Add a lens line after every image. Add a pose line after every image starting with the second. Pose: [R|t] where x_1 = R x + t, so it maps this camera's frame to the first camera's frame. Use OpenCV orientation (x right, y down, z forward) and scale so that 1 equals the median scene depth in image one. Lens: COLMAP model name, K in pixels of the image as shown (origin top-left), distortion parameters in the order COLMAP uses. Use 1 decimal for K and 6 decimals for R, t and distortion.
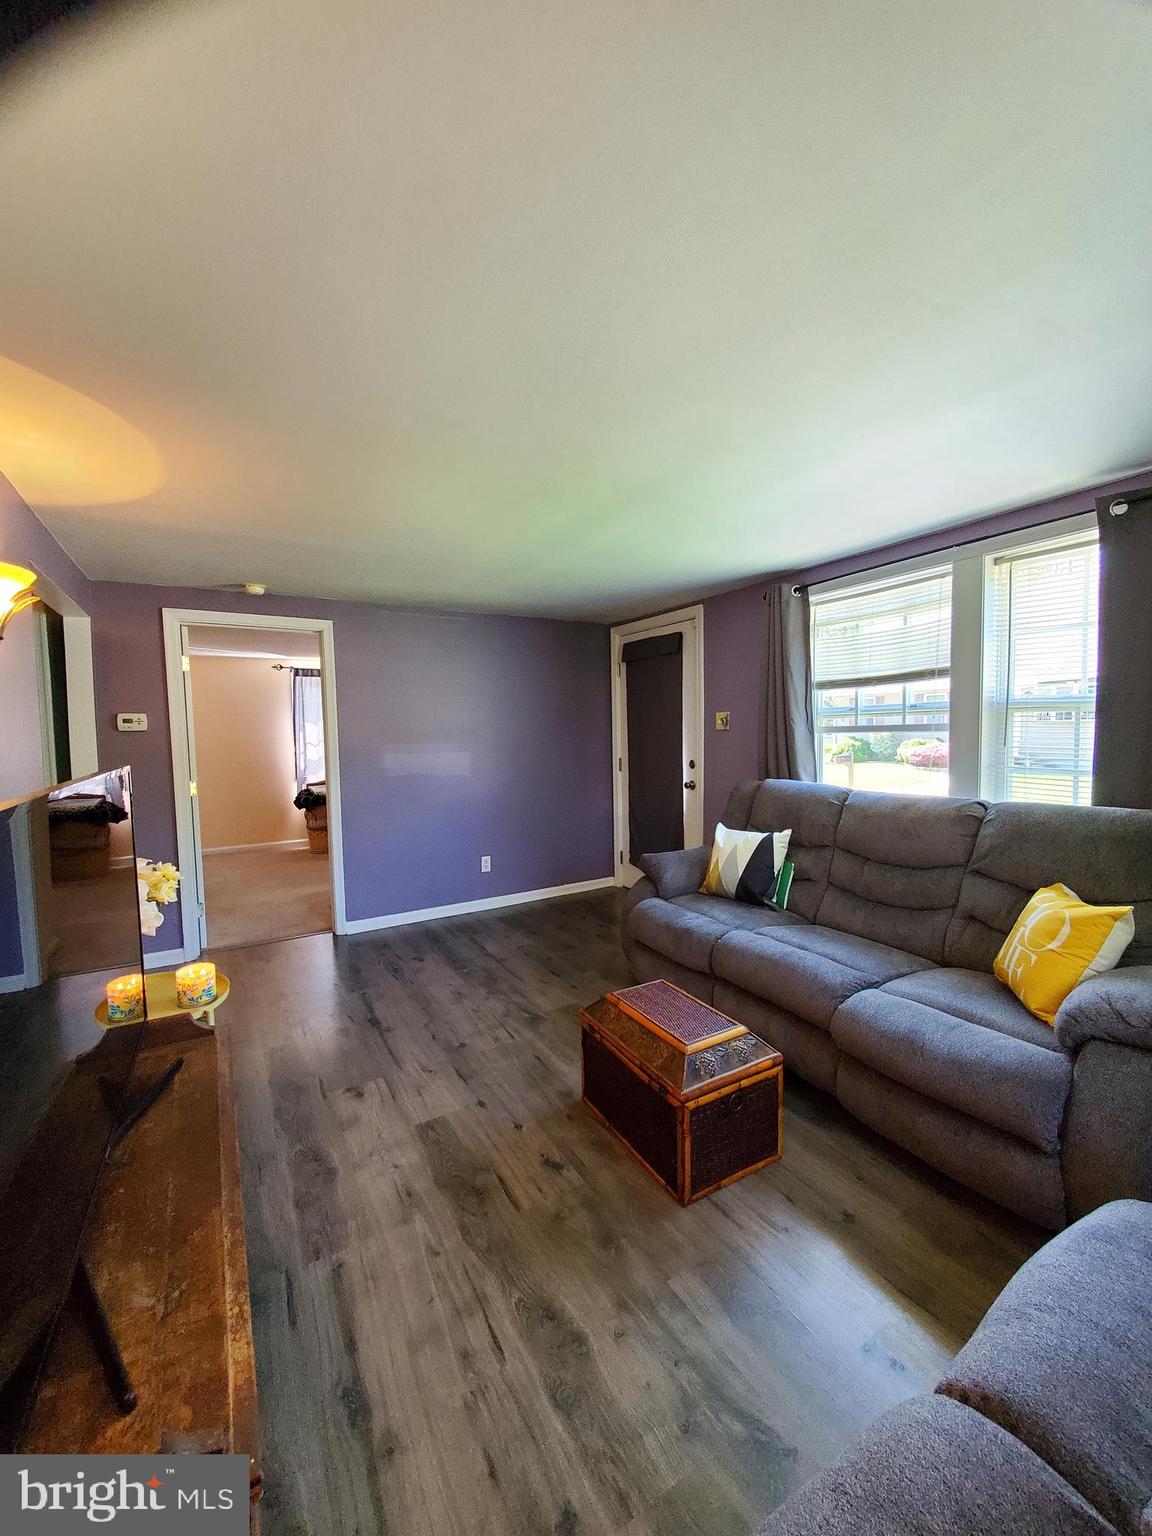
lens RADIAL K [[612.5, 0, 576.0], [0, 612.5, 768.0], [0, 0, 1]] dist [-0.001094, 0.003067]
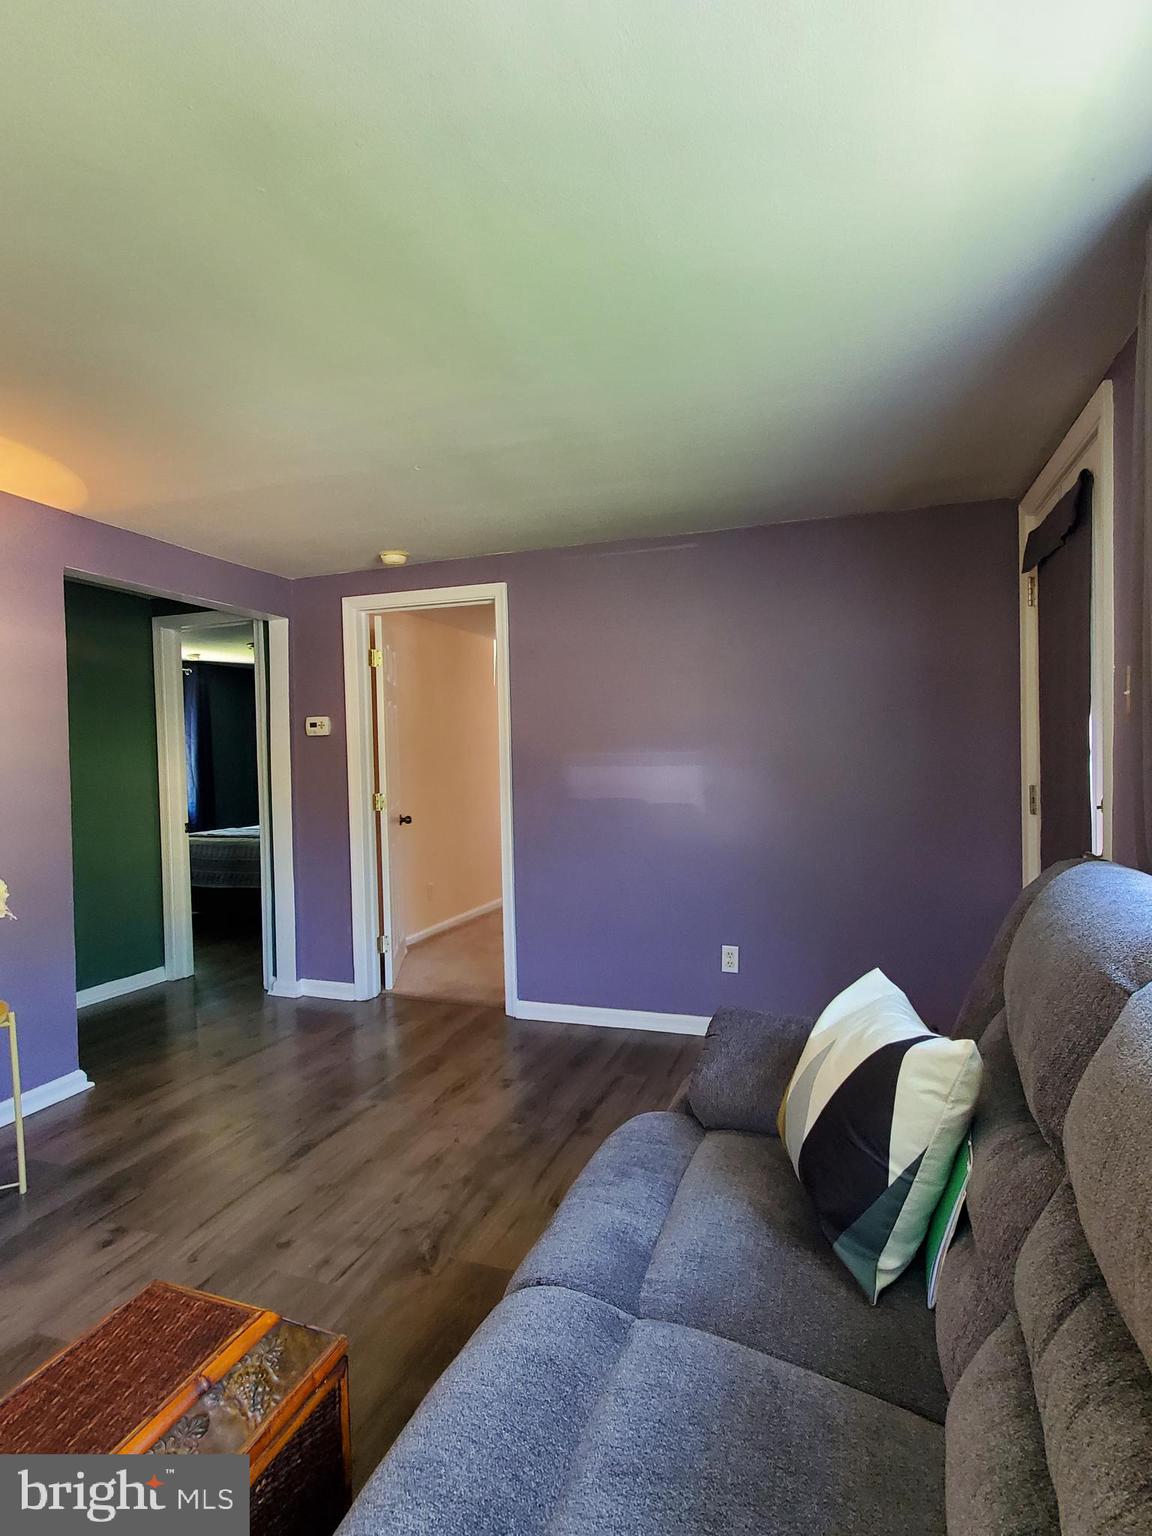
lens RADIAL K [[793.3, 0, 574.6], [0, 793.3, 773.5], [0, 0, 1]] dist [0.001745, 0.001506]
pose [[0.644429, 0.022345, -0.764338, 0.557383], [-0.039896, 0.999194, -0.004427, -0.017203], [0.763623, 0.033347, 0.644801, 0.666911]]
